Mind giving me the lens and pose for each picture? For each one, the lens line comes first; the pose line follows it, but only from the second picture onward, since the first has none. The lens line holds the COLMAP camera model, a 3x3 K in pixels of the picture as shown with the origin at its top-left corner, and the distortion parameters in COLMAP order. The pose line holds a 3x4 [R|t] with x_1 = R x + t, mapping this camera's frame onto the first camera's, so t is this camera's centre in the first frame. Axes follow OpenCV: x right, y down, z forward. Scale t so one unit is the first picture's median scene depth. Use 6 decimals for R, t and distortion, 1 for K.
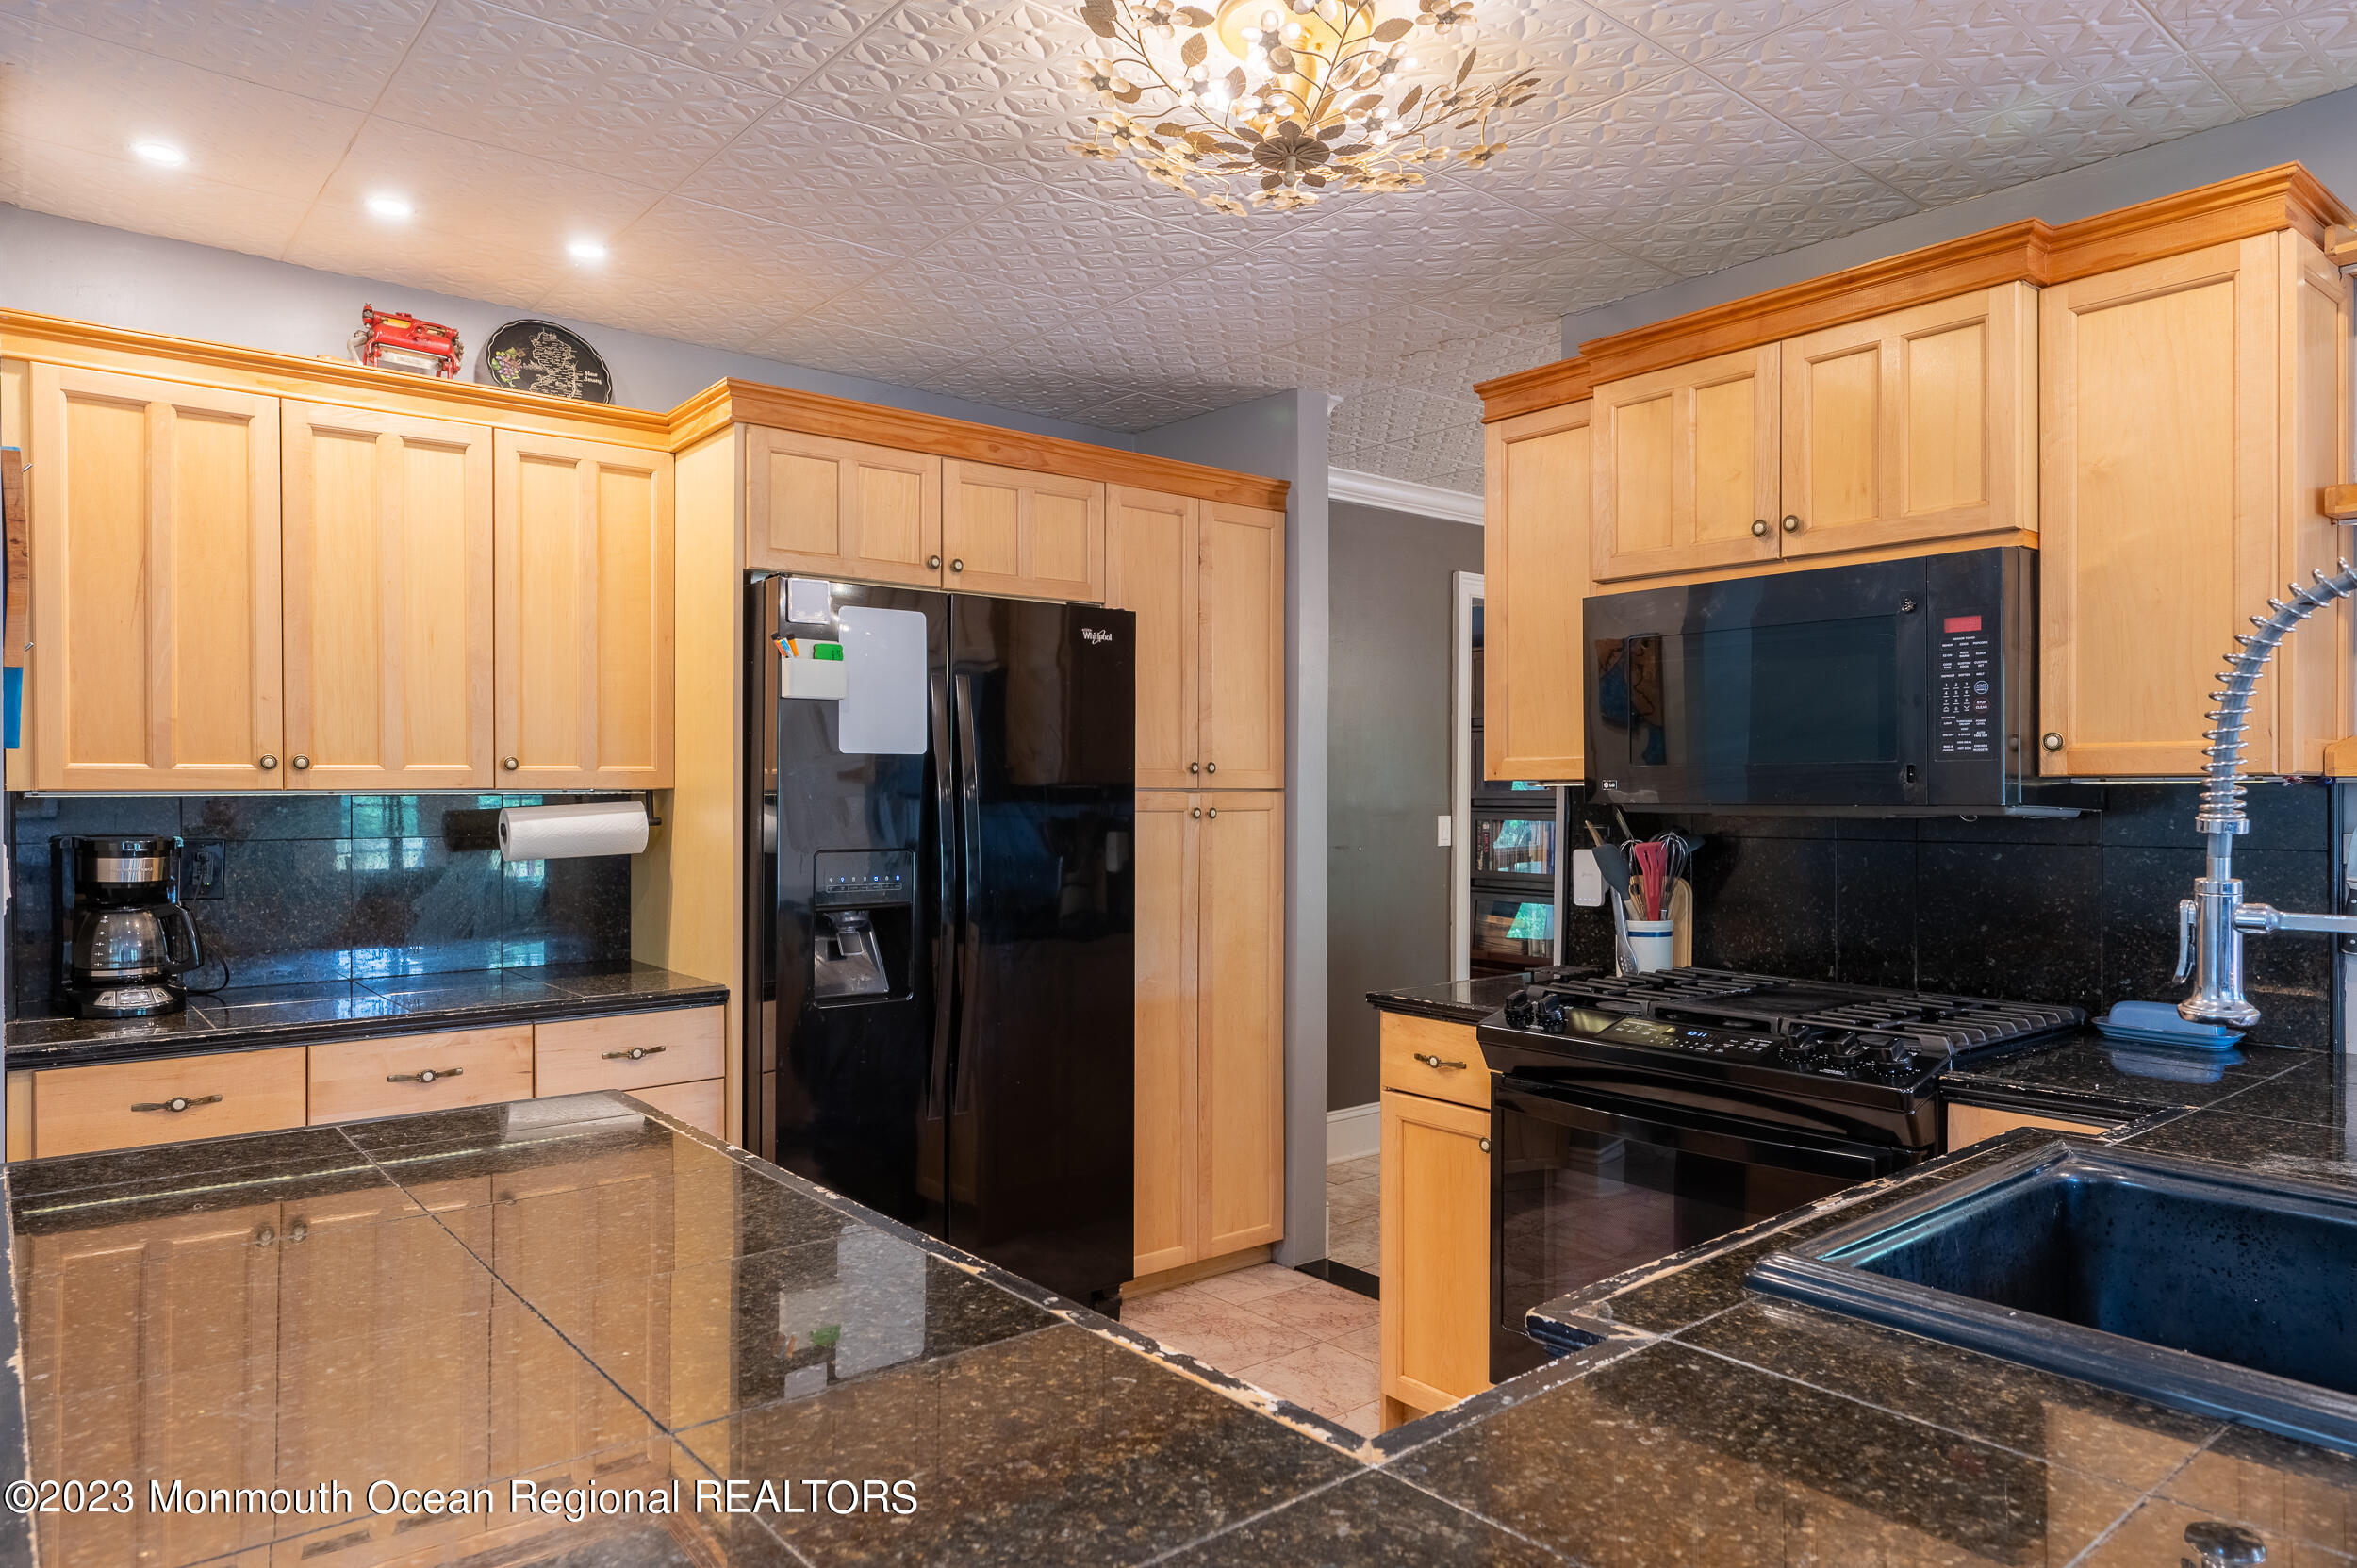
lens RADIAL K [[1459.9, 0, 1131.3], [0, 1459.9, 794.5], [0, 0, 1]] dist [-0.003957, 0.001026]
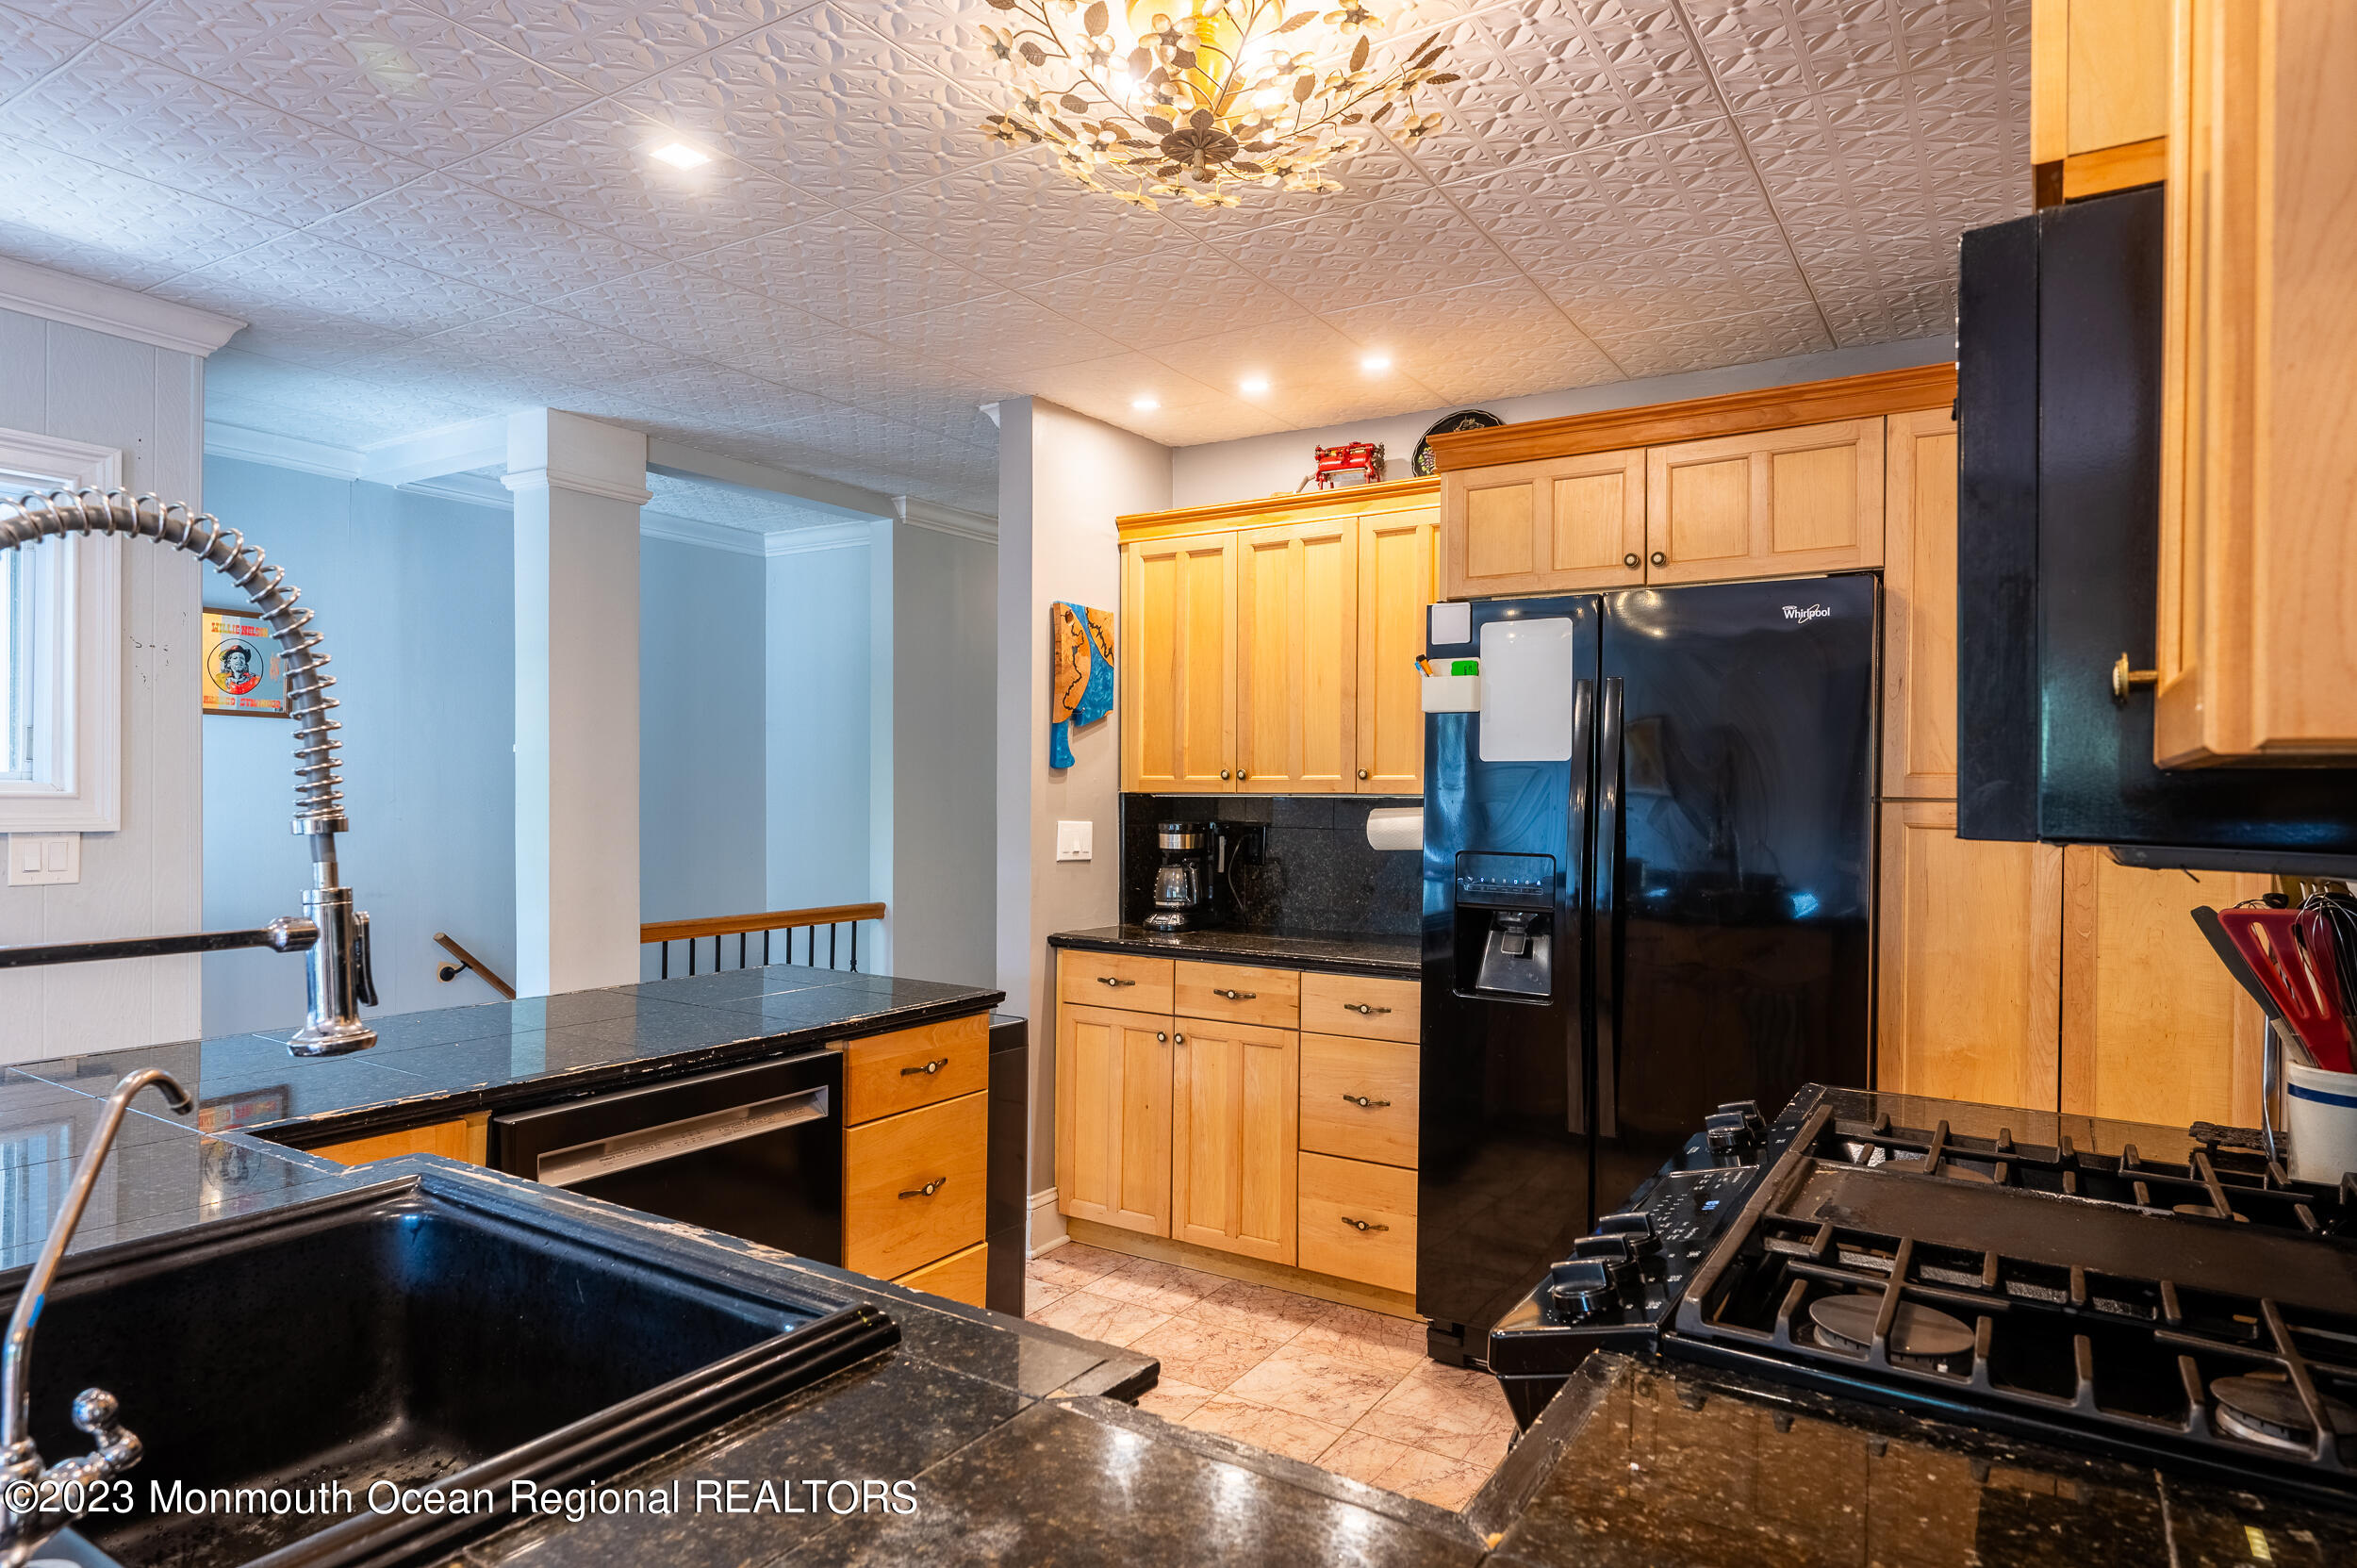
lens RADIAL K [[1331.3, 0, 1192.6], [0, 1331.3, 796.4], [0, 0, 1]] dist [0.001414, 0.000210]
pose [[0.324207, 0.006500, -0.945964, 0.681500], [-0.012922, 0.999914, 0.002442, -0.002324], [0.945898, 0.011432, 0.324263, 0.502904]]
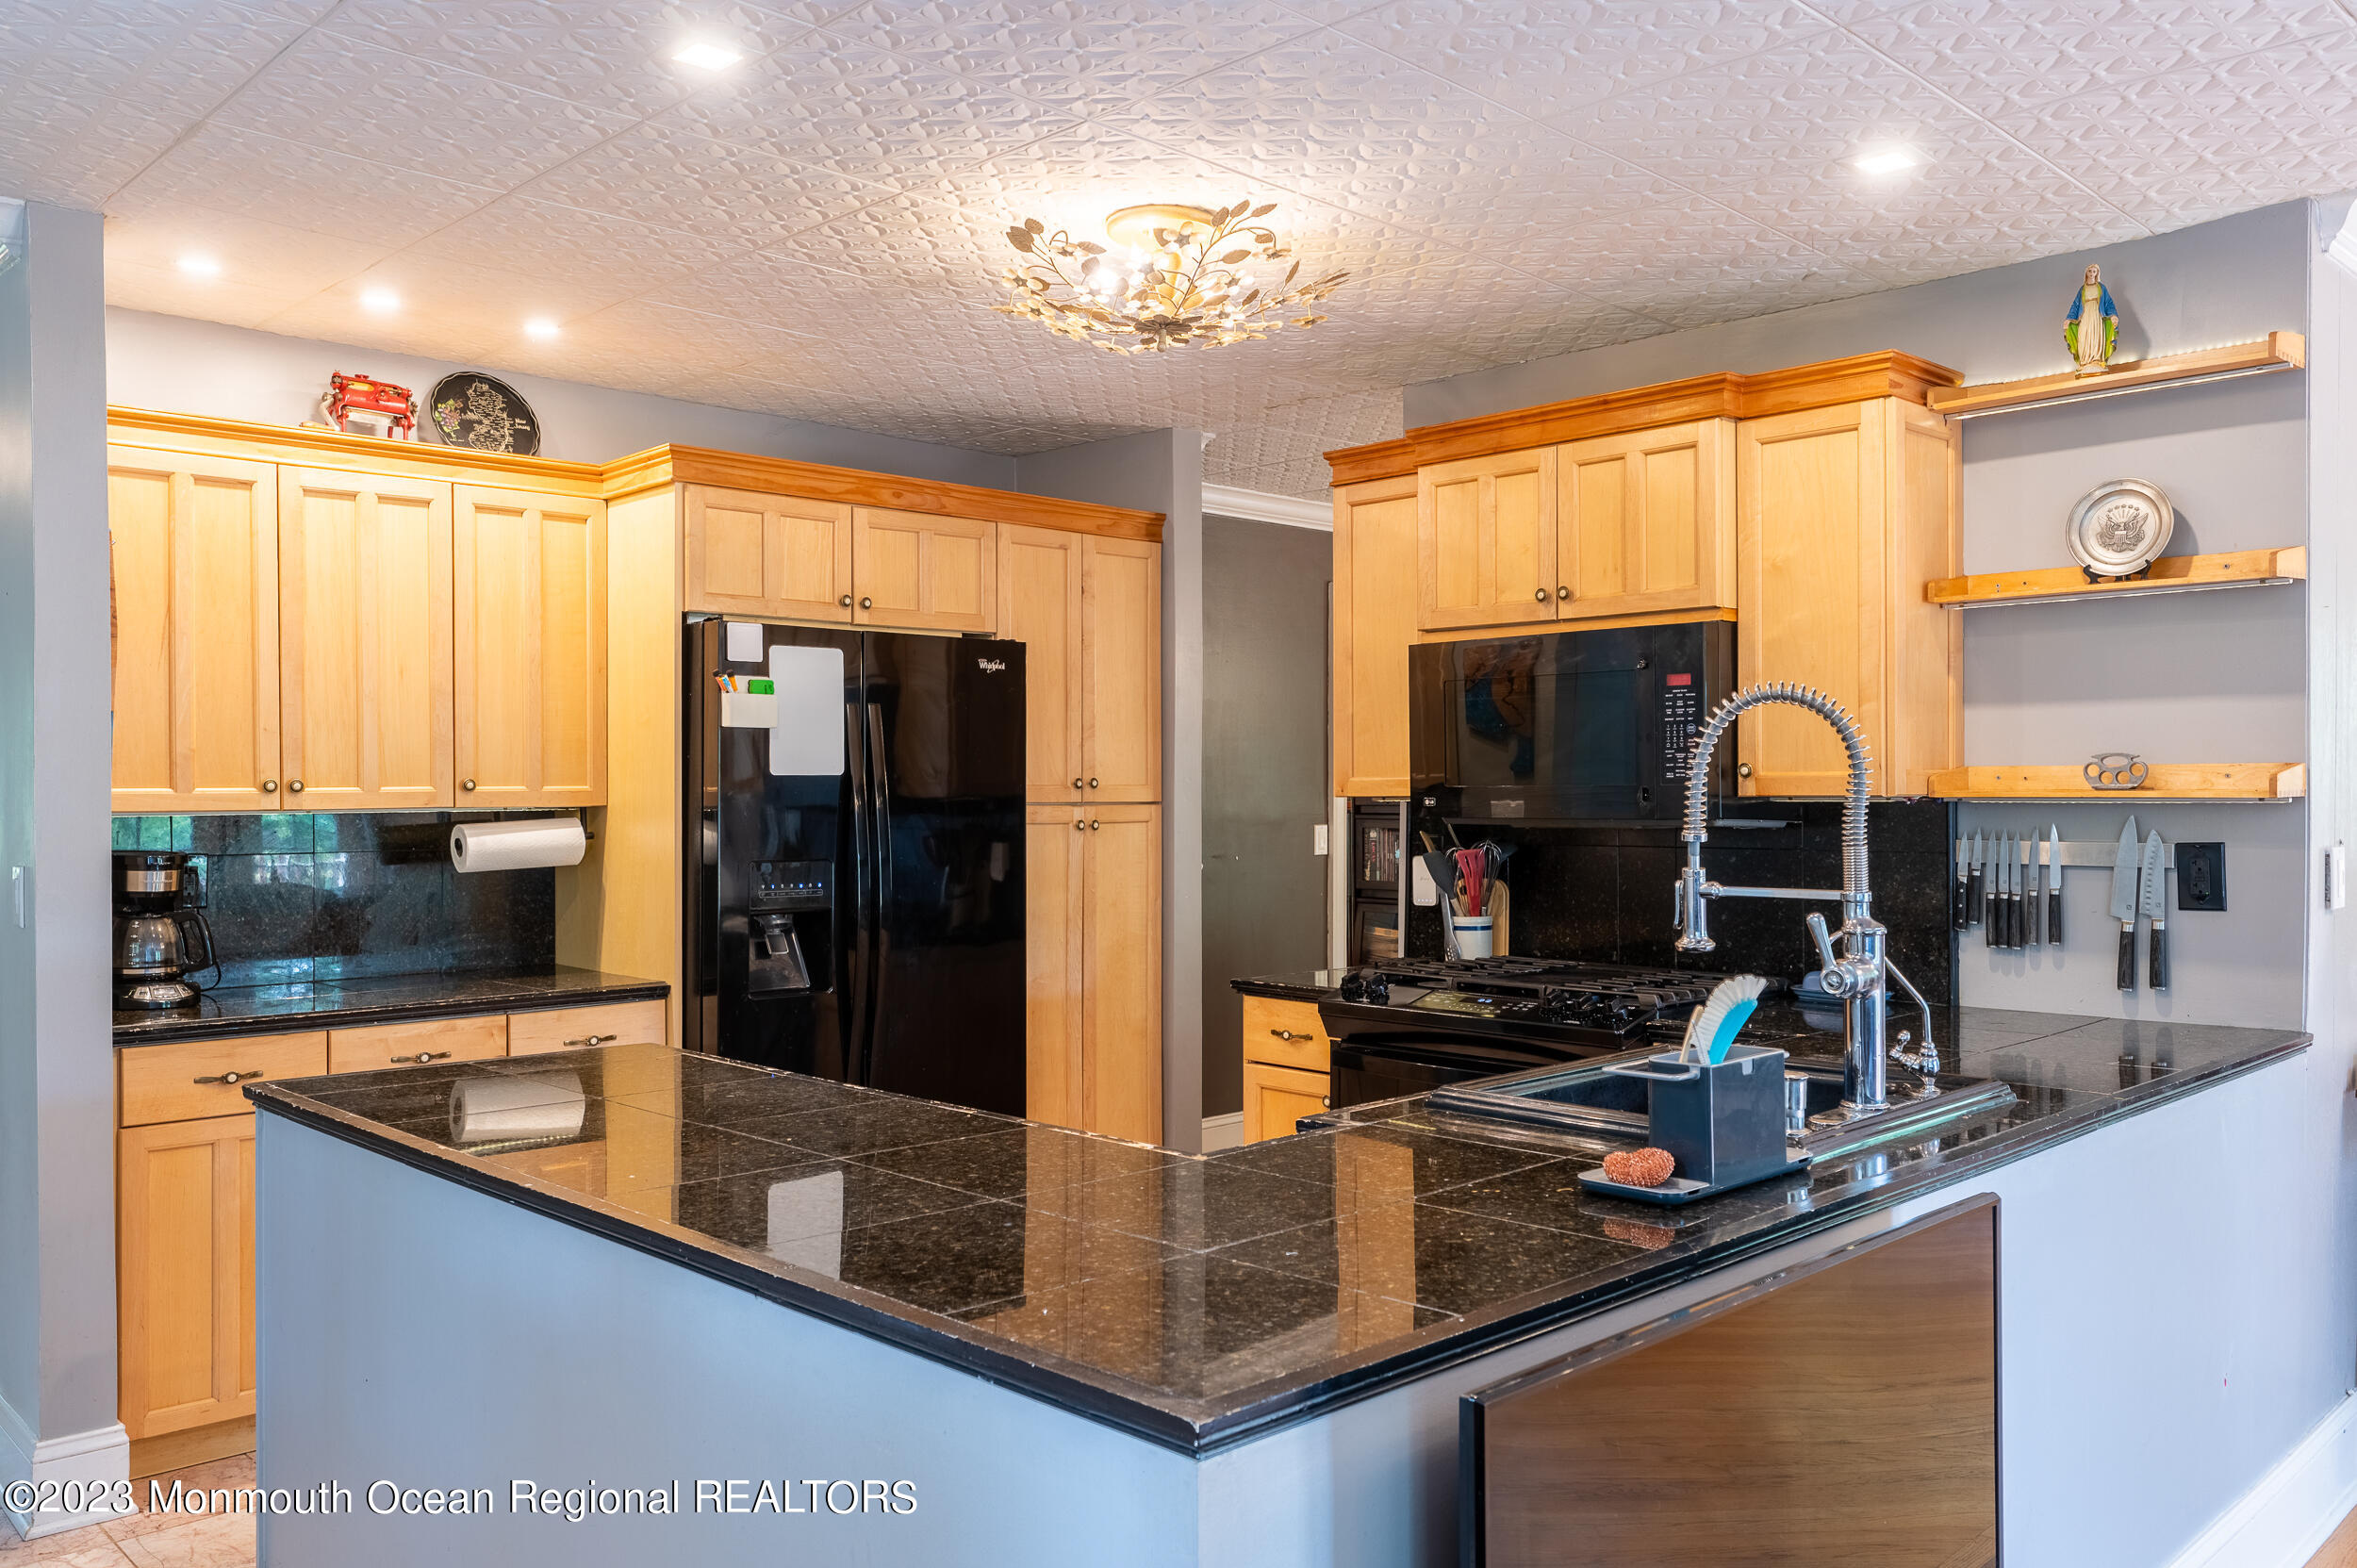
lens RADIAL K [[1811.7, 0, 1122.5], [0, 1811.7, 791.7], [0, 0, 1]] dist [-0.008036, -0.003295]
pose [[0.996721, -0.003213, 0.080852, -0.042511], [0.003353, 0.999993, -0.001603, -0.012800], [-0.080847, 0.001869, 0.996725, -0.441888]]
